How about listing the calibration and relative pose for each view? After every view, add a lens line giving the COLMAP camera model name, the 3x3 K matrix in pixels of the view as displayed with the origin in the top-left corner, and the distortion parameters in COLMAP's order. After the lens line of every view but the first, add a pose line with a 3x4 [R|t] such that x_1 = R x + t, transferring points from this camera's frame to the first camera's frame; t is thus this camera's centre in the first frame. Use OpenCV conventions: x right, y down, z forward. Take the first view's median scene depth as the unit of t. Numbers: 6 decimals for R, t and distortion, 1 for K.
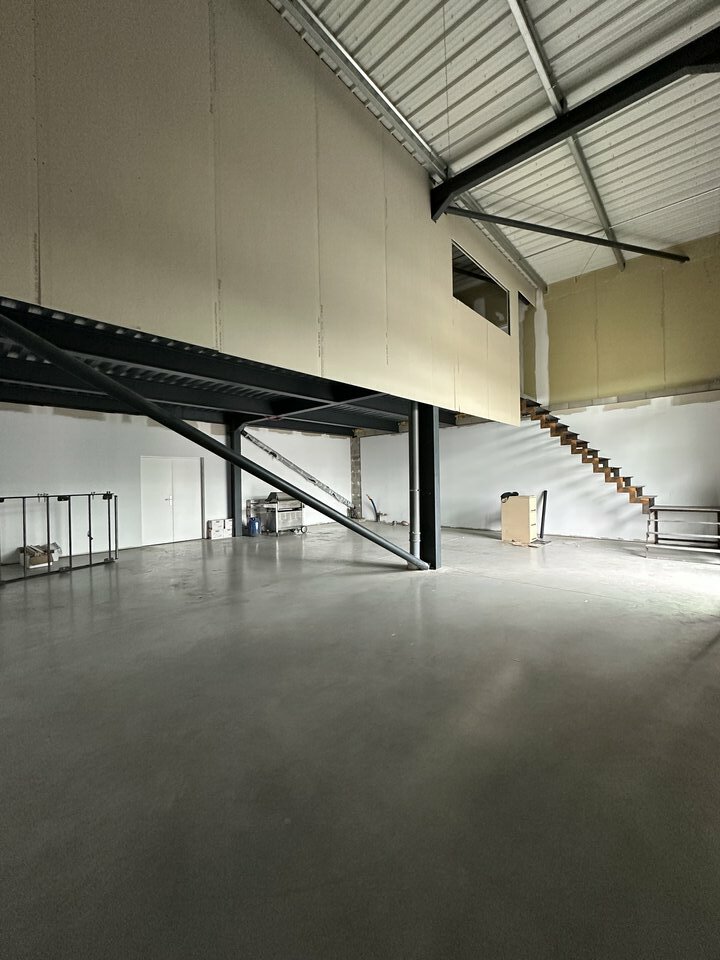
lens RADIAL K [[383.0, 0, 364.4], [0, 383.0, 478.2], [0, 0, 1]] dist [-0.004110, 0.000177]
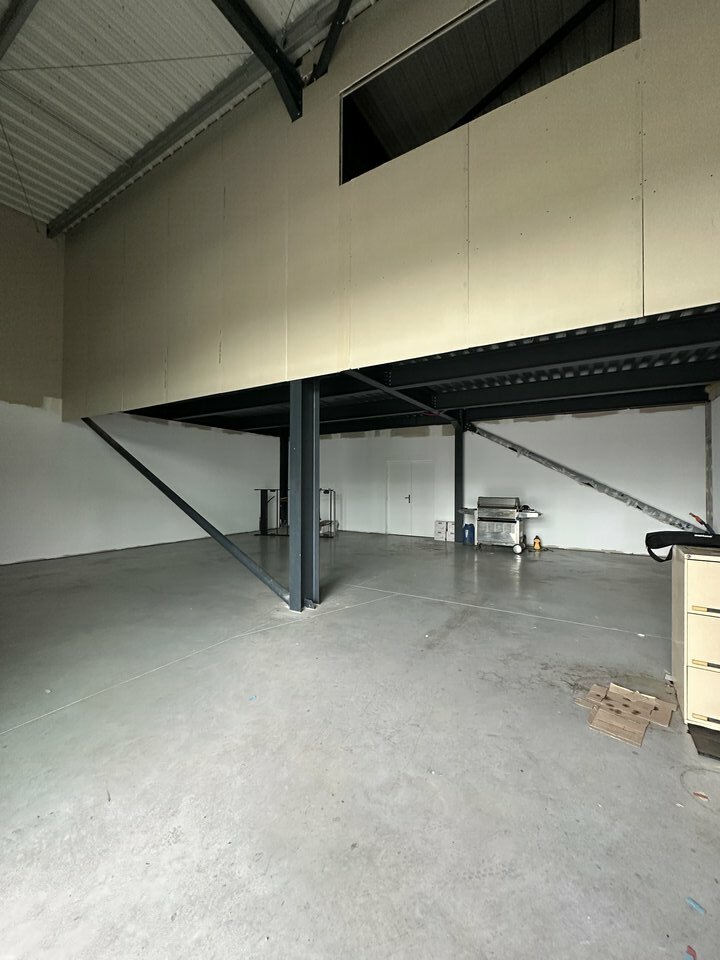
lens RADIAL K [[383.0, 0, 362.4], [0, 383.0, 477.6], [0, 0, 1]] dist [-0.004110, 0.000177]
pose [[0.183045, 0.002895, -0.983100, 0.689029], [-0.004433, 0.999988, 0.002119, -0.008005], [0.983094, 0.003970, 0.183056, 0.757726]]
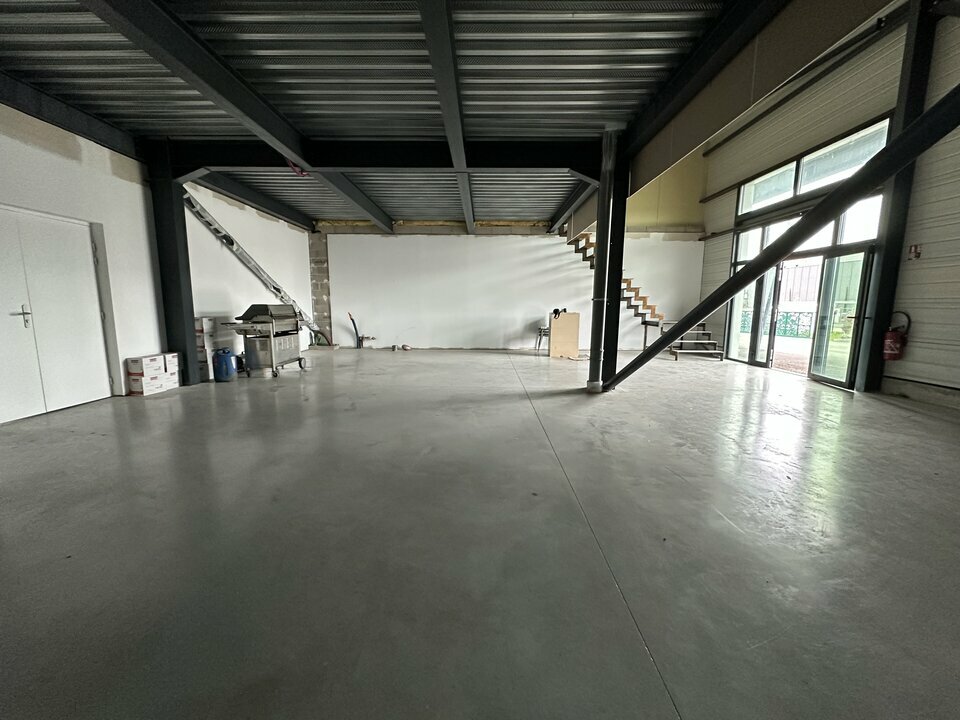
lens RADIAL K [[383.0, 0, 477.0], [0, 383.0, 356.1], [0, 0, 1]] dist [-0.004110, 0.000177]
pose [[0.746557, -0.064109, 0.662226, -0.487711], [-0.024180, 0.992075, 0.123301, 0.044321], [-0.664882, -0.108064, 0.739090, 0.419597]]
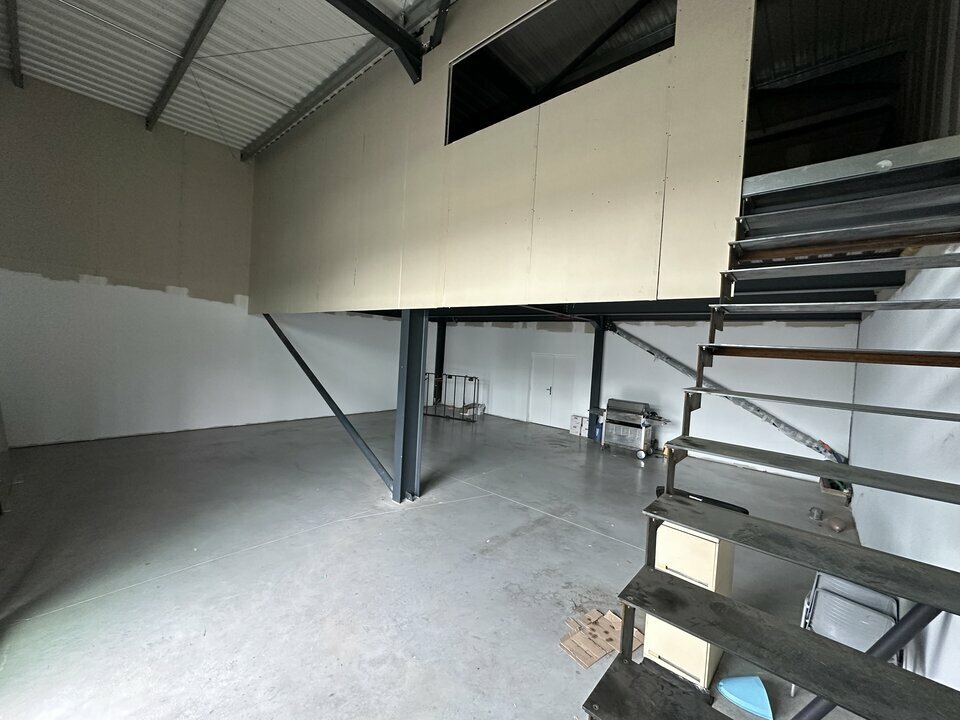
lens RADIAL K [[383.0, 0, 480.2], [0, 383.0, 355.4], [0, 0, 1]] dist [-0.004110, 0.000177]
pose [[0.012413, 0.040172, -0.999116, 0.782211], [-0.056589, 0.997619, 0.039409, -0.098974], [0.998320, 0.056050, 0.014657, 0.881468]]
